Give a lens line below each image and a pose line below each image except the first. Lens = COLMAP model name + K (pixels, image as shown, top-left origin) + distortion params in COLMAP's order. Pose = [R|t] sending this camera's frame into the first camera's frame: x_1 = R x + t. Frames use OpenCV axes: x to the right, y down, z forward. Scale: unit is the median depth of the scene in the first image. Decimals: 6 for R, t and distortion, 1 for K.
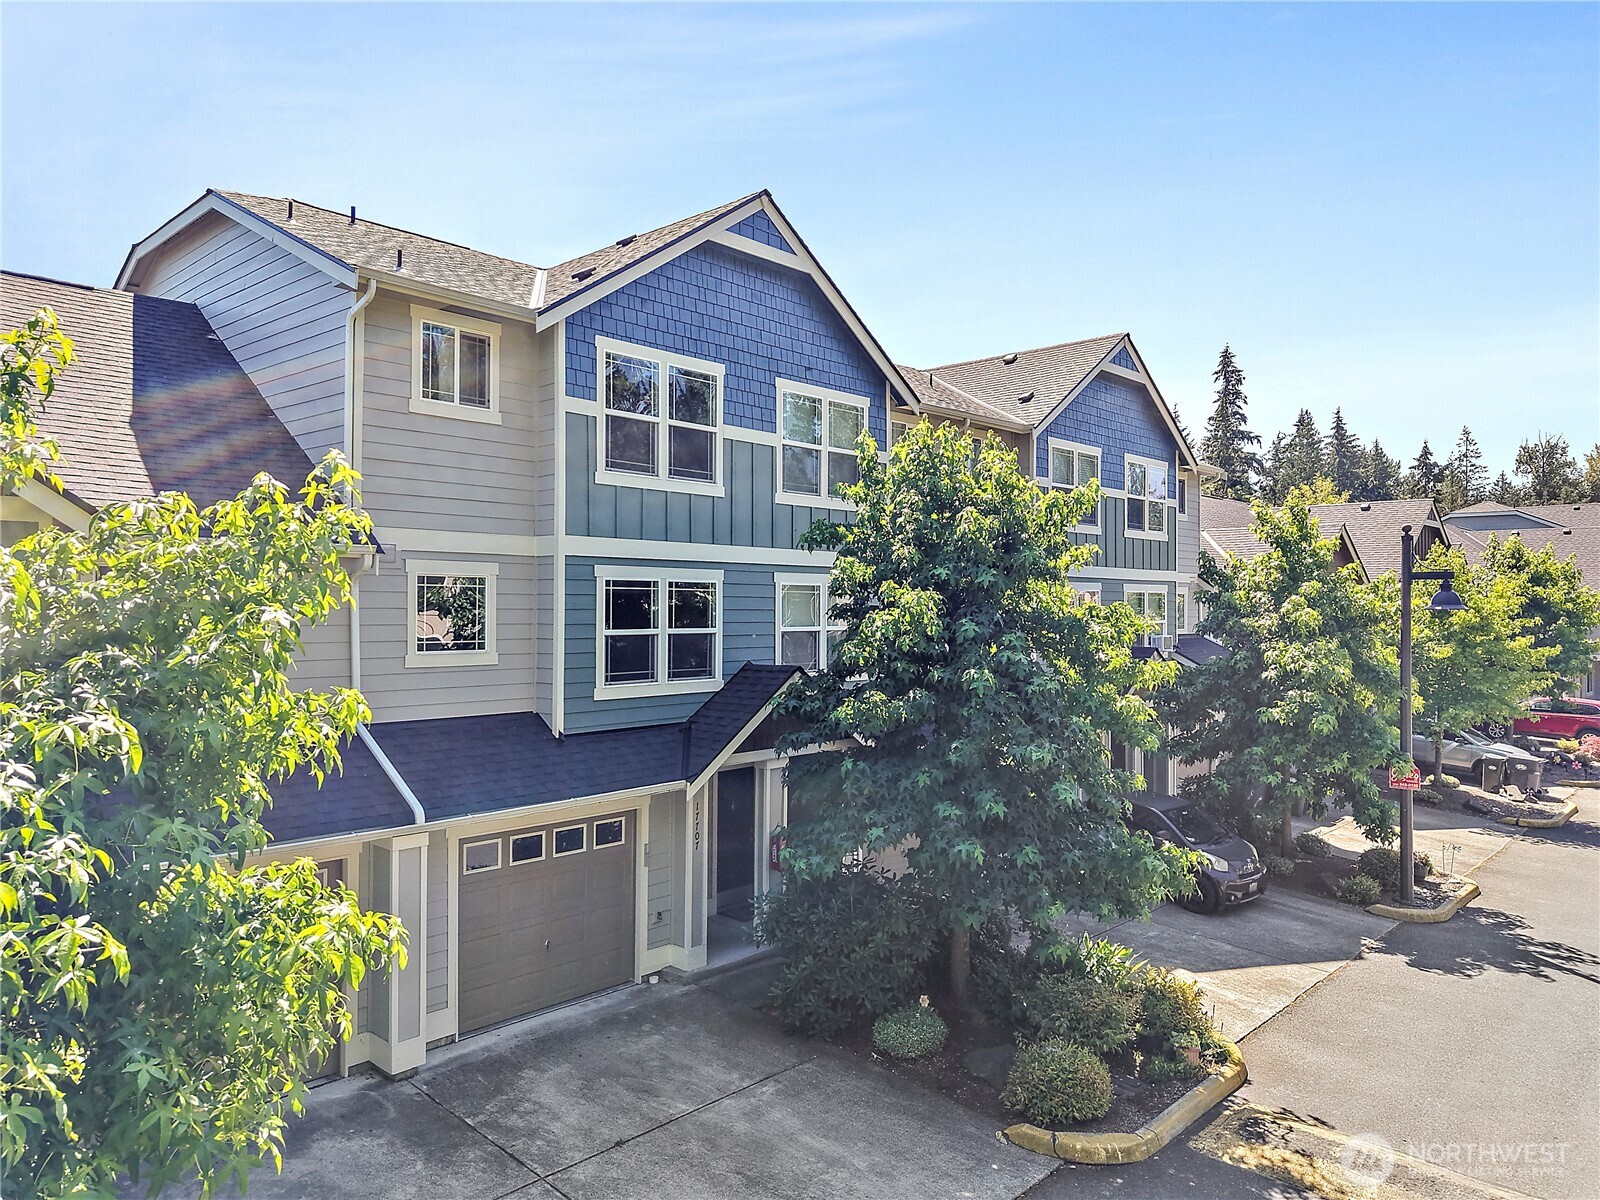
lens RADIAL K [[1105.3, 0, 804.5], [0, 1105.3, 600.1], [0, 0, 1]] dist [0.000539, -0.003789]
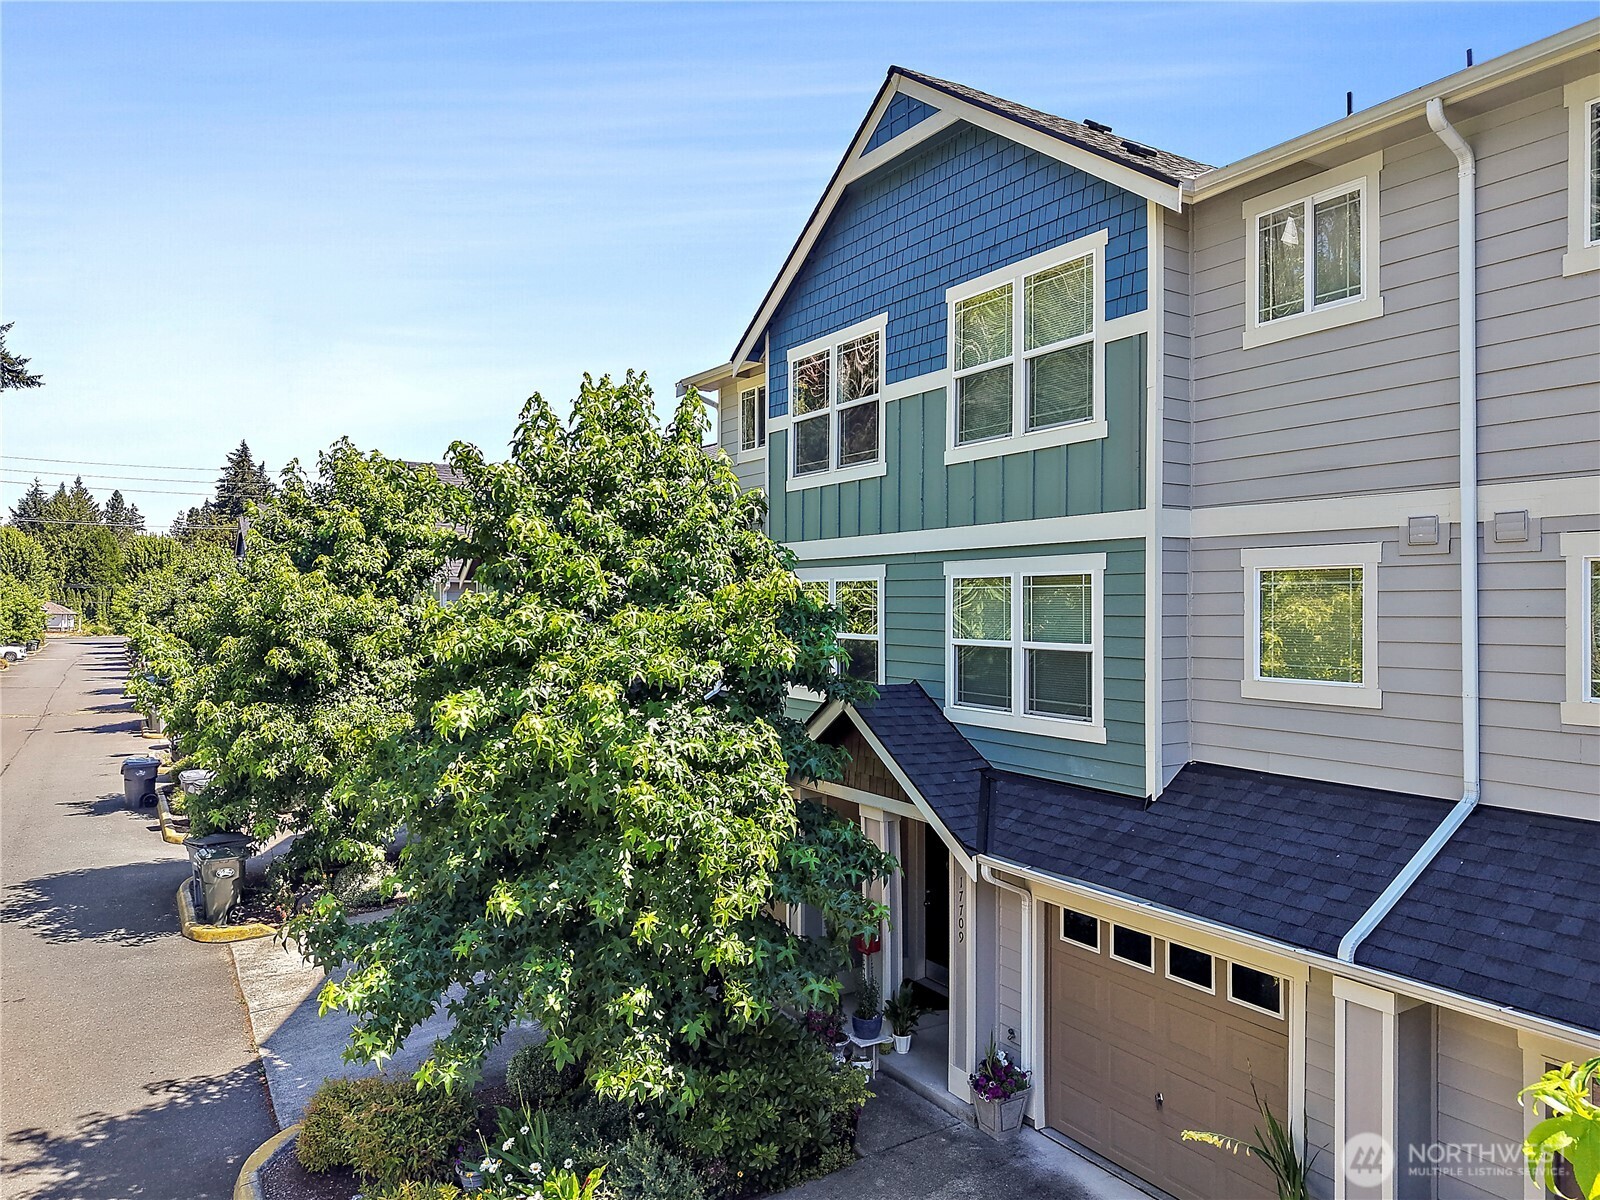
lens RADIAL K [[1105.3, 0, 788.1], [0, 1105.3, 591.3], [0, 0, 1]] dist [0.000539, -0.003789]
pose [[-0.276339, -0.017249, -0.960905, 0.719978], [0.008945, 0.999749, -0.020518, 0.008563], [0.961019, -0.014265, -0.276115, 1.142650]]
